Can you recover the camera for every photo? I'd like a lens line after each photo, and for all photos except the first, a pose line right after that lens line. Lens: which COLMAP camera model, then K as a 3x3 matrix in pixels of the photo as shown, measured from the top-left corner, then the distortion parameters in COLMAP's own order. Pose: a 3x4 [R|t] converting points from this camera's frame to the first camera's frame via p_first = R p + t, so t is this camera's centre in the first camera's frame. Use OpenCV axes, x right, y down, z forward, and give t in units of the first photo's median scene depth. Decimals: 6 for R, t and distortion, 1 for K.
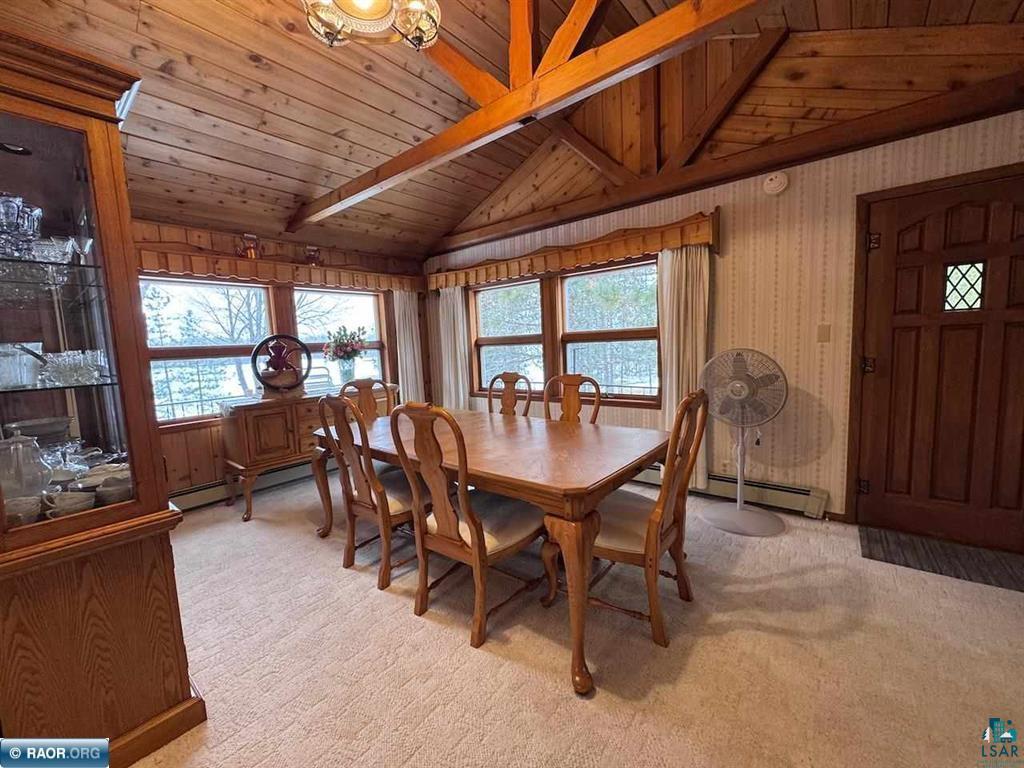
lens RADIAL K [[408.6, 0, 511.1], [0, 408.6, 384.3], [0, 0, 1]] dist [-0.003073, 0.000355]
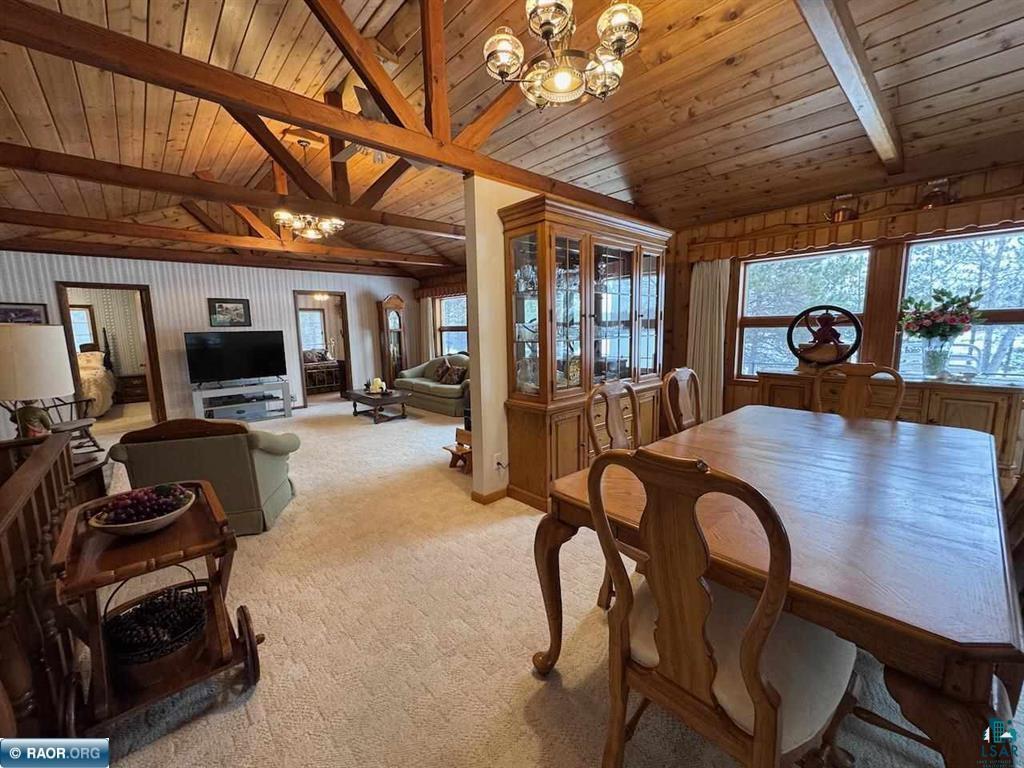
lens RADIAL K [[408.6, 0, 510.5], [0, 408.6, 384.5], [0, 0, 1]] dist [-0.003073, 0.000355]
pose [[-0.144024, 0.181678, -0.972754, 0.586598], [-0.072849, 0.978389, 0.193516, -0.090775], [0.986889, 0.098735, -0.127676, 0.534413]]
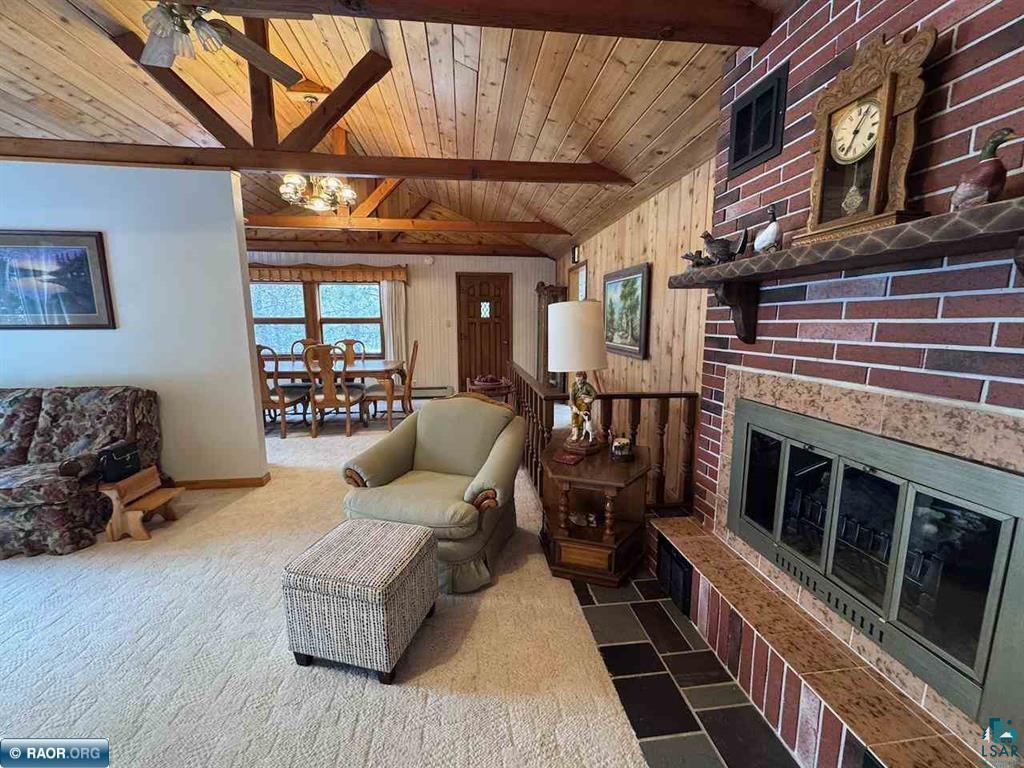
lens RADIAL K [[408.6, 0, 511.7], [0, 408.6, 384.6], [0, 0, 1]] dist [-0.003073, 0.000355]
pose [[0.692567, -0.066951, 0.718239, -0.782374], [0.043830, 0.997750, 0.050742, 0.136106], [-0.720020, -0.003662, 0.693943, -1.012169]]
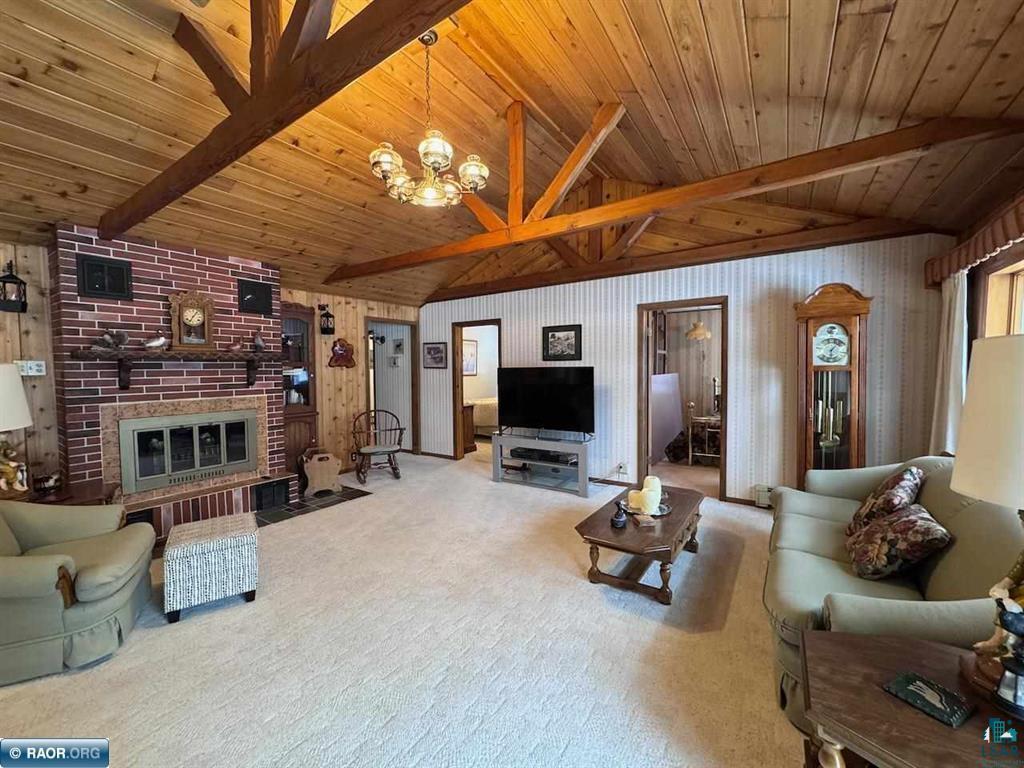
lens RADIAL K [[408.6, 0, 509.8], [0, 408.6, 383.8], [0, 0, 1]] dist [-0.003073, 0.000355]
pose [[-0.994883, 0.056263, -0.083923, -1.102452], [0.043919, 0.988850, 0.142291, -0.016834], [0.090993, 0.137877, -0.986261, 0.439696]]
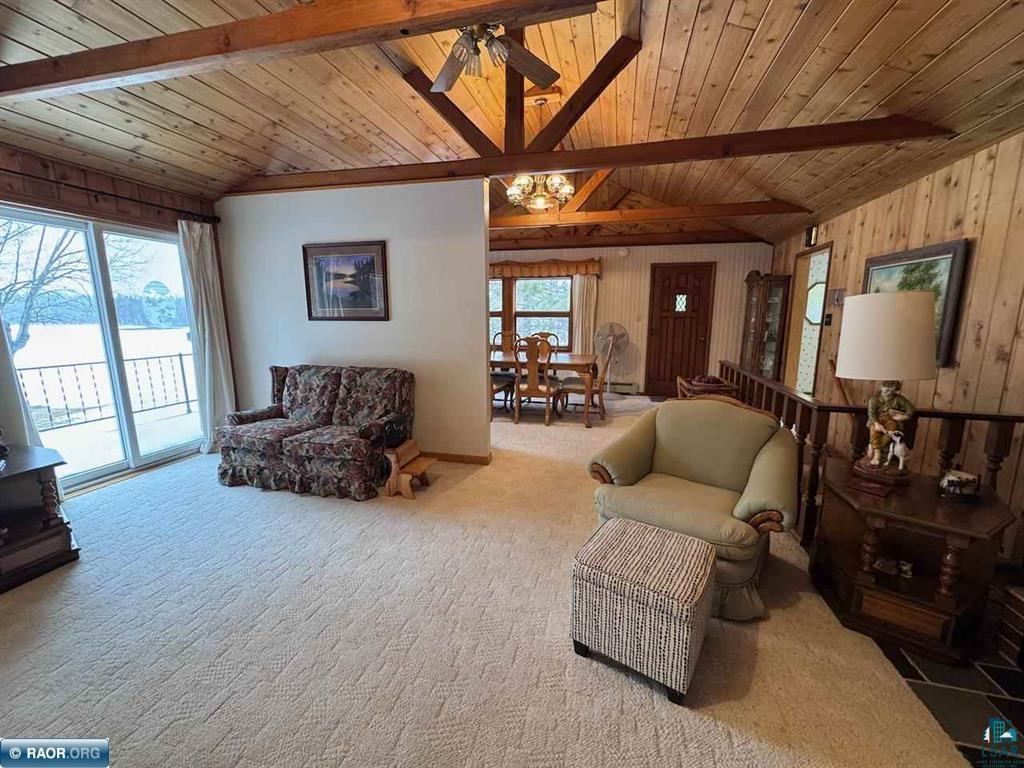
lens RADIAL K [[408.6, 0, 511.4], [0, 408.6, 384.6], [0, 0, 1]] dist [-0.003073, 0.000355]
pose [[0.906532, -0.024466, 0.421427, -0.923982], [0.000073, 0.998328, 0.057801, 0.126960], [-0.422136, -0.052368, 0.905019, -0.871355]]
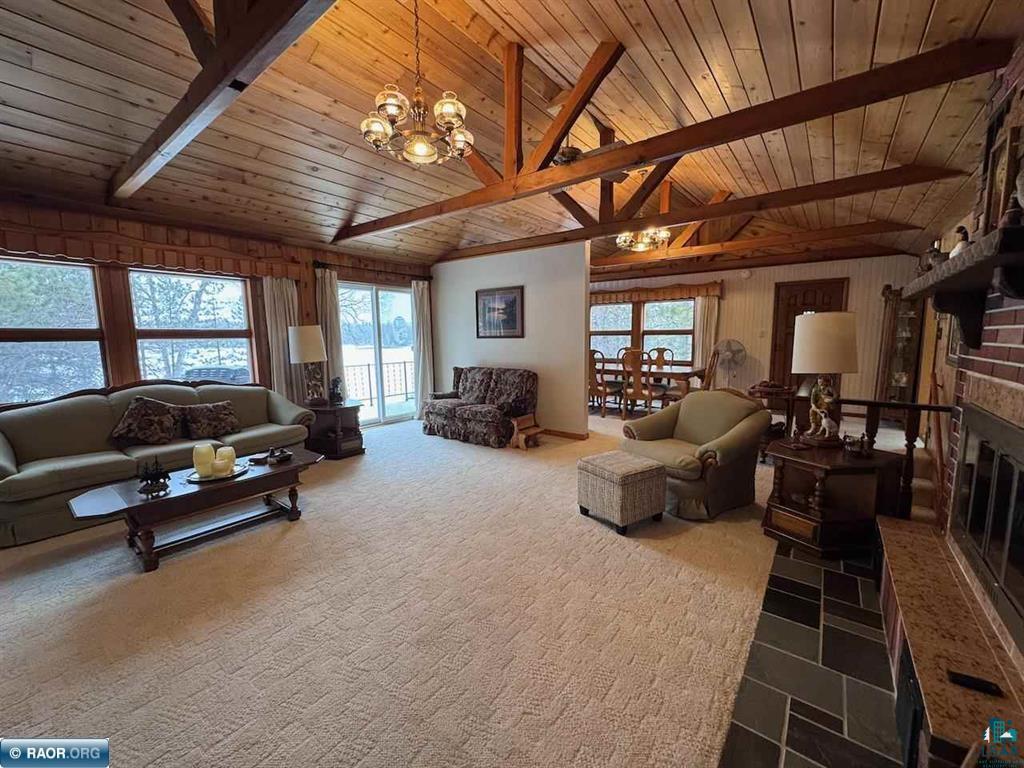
lens RADIAL K [[408.6, 0, 511.5], [0, 408.6, 385.4], [0, 0, 1]] dist [-0.003073, 0.000355]
pose [[0.999107, 0.031763, 0.027851, -0.829289], [-0.032293, 0.999302, 0.018806, 0.189748], [-0.027234, -0.019688, 0.999435, -1.464369]]
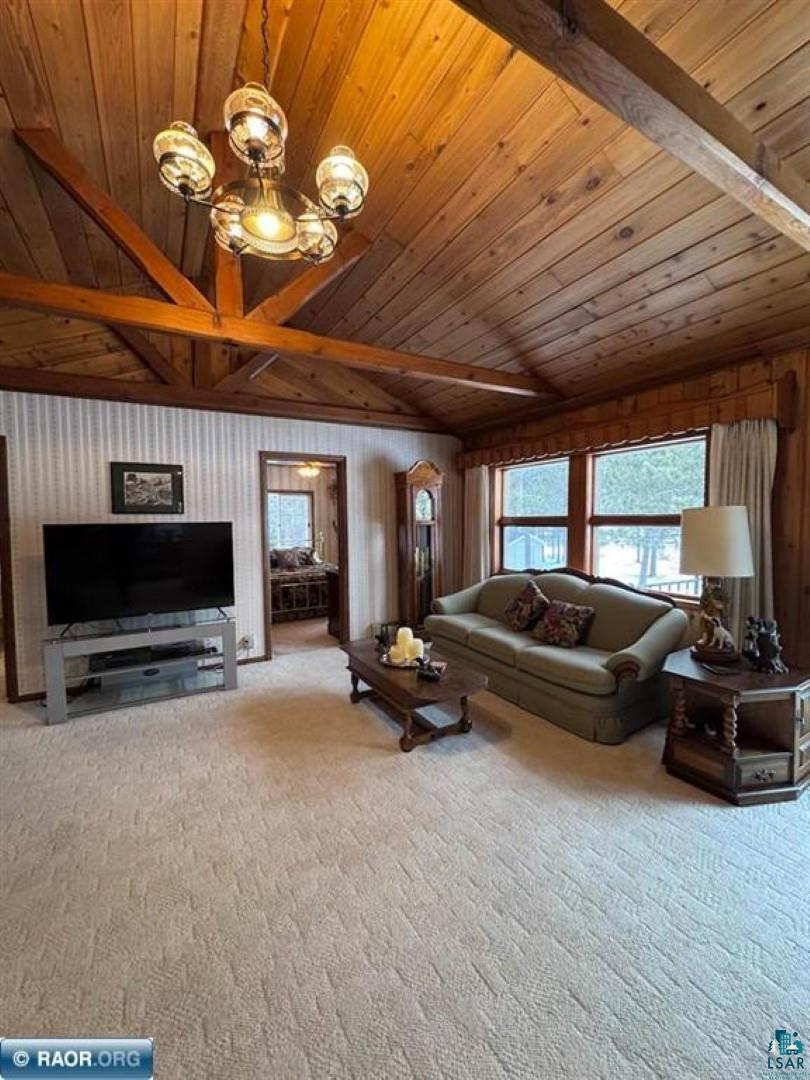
lens RADIAL K [[430.9, 0, 404.6], [0, 430.9, 538.3], [0, 0, 1]] dist [-0.003073, 0.000355]
pose [[-0.361981, 0.086254, -0.928186, -0.528839], [-0.065962, 0.990844, 0.117801, 0.015182], [0.929849, 0.103867, -0.352977, -0.129725]]
